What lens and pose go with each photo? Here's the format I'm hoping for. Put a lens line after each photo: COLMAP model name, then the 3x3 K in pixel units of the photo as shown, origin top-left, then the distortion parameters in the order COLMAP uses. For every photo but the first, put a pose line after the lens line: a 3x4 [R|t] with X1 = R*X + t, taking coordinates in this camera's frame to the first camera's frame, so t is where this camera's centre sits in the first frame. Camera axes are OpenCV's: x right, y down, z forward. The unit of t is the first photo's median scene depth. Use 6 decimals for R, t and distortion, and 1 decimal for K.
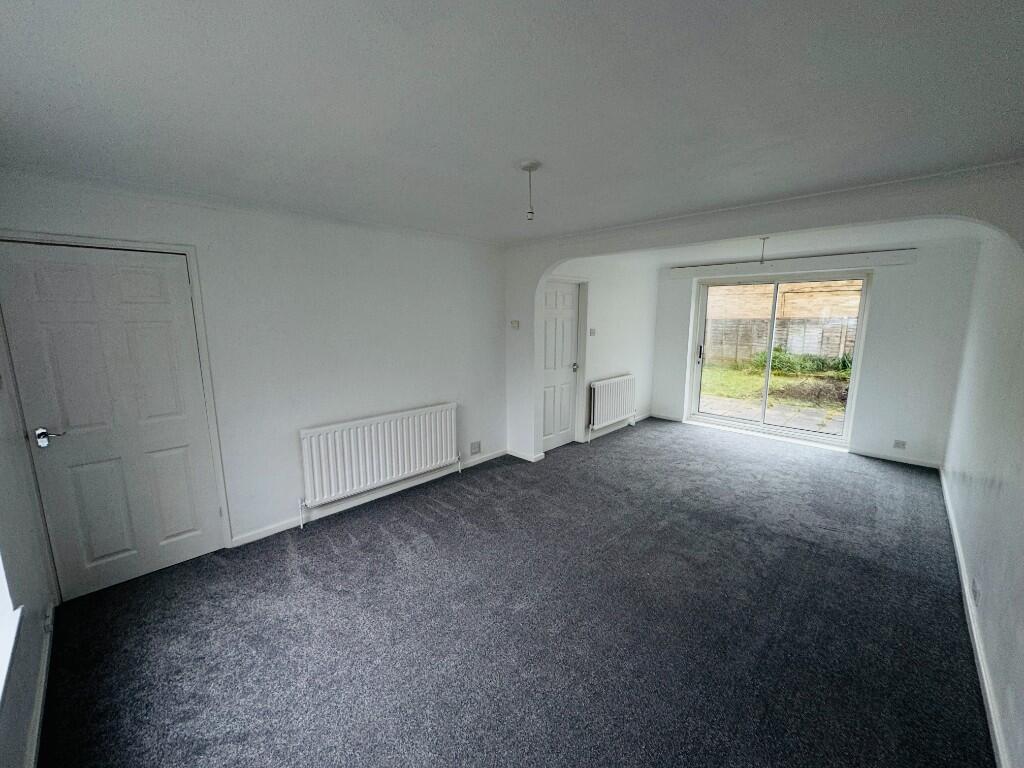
lens RADIAL K [[408.8, 0, 515.1], [0, 408.8, 383.1], [0, 0, 1]] dist [0.002296, 0.000556]
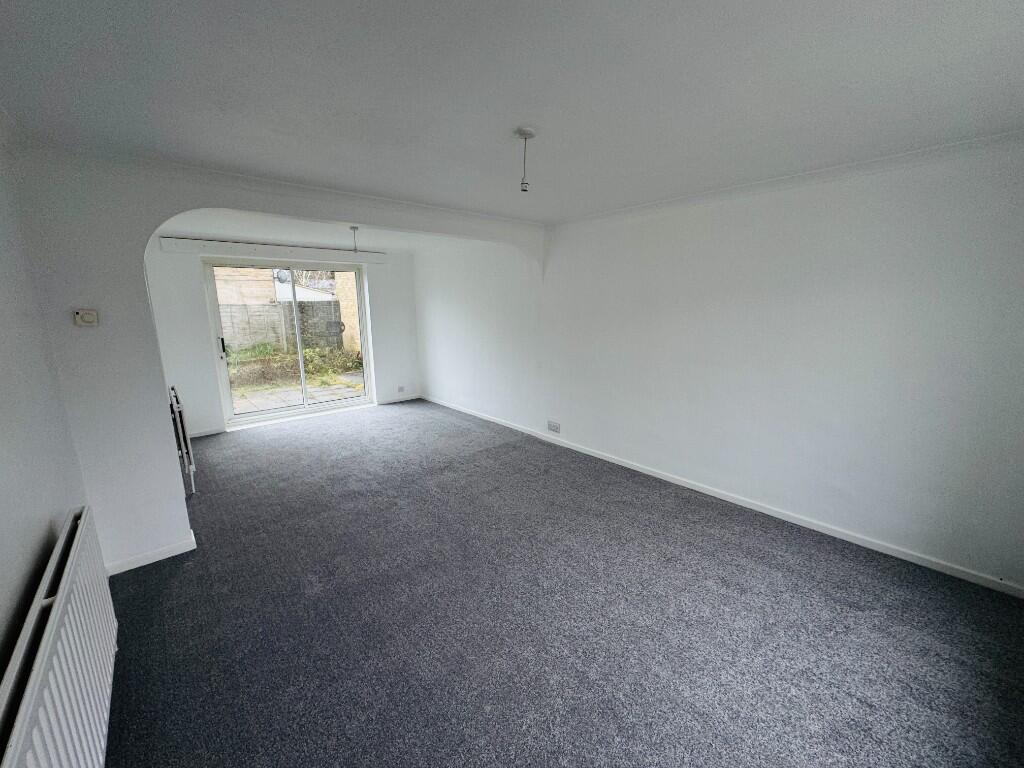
lens RADIAL K [[408.8, 0, 515.0], [0, 408.8, 382.6], [0, 0, 1]] dist [0.002296, 0.000556]
pose [[0.088348, -0.198838, 0.976042, -0.463121], [0.169597, 0.968569, 0.181964, -0.072090], [-0.981545, 0.149458, 0.119293, 0.447046]]
